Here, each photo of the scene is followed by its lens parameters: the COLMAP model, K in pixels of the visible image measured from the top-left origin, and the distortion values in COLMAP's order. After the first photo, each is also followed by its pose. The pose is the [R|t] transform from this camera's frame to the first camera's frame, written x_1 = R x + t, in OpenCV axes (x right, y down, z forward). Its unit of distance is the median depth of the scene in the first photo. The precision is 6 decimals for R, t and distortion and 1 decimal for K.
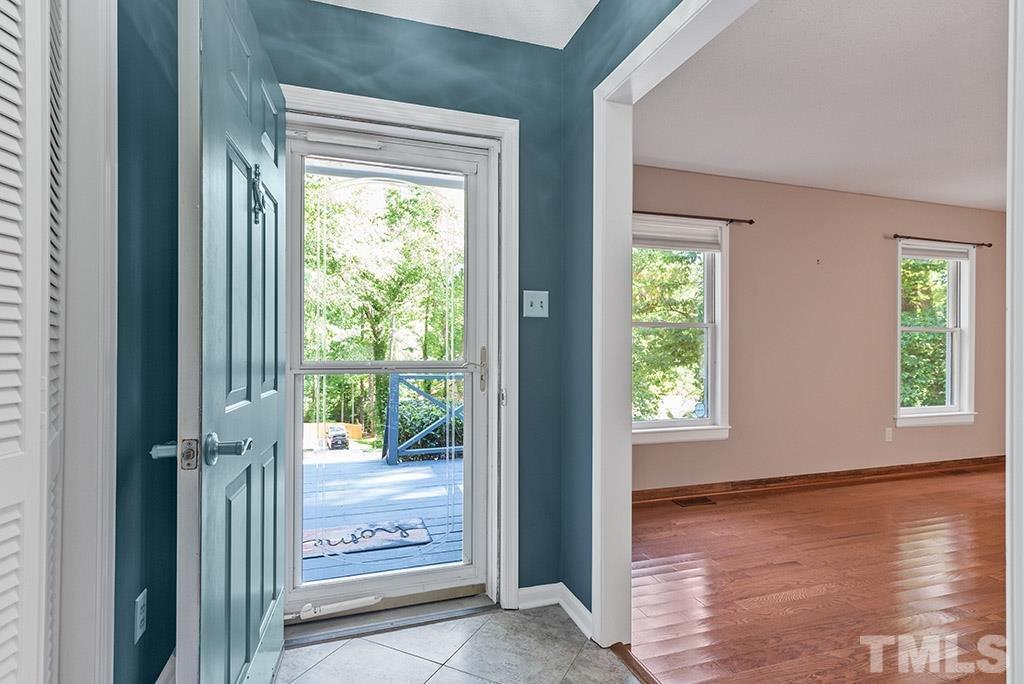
lens RADIAL K [[505.5, 0, 510.7], [0, 505.5, 341.5], [0, 0, 1]] dist [0.000014, -0.000896]
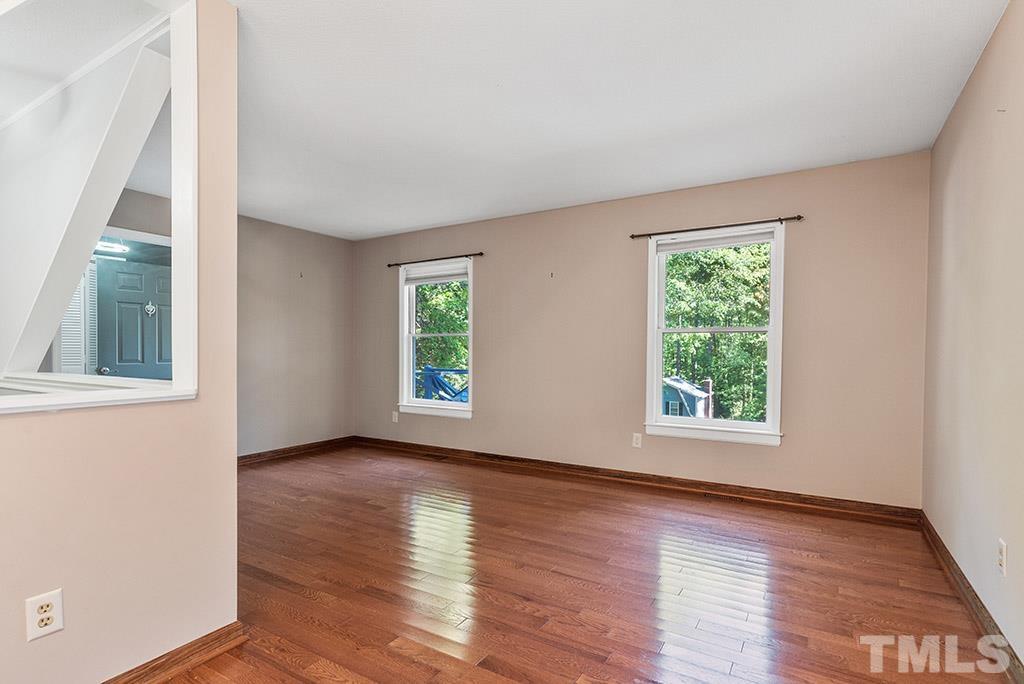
lens RADIAL K [[505.5, 0, 510.7], [0, 505.5, 341.5], [0, 0, 1]] dist [0.000014, -0.000896]
pose [[0.649552, -0.013693, -0.760194, 0.261846], [0.004662, 0.999891, -0.014027, 0.001333], [0.760303, 0.005567, 0.649545, 0.035817]]
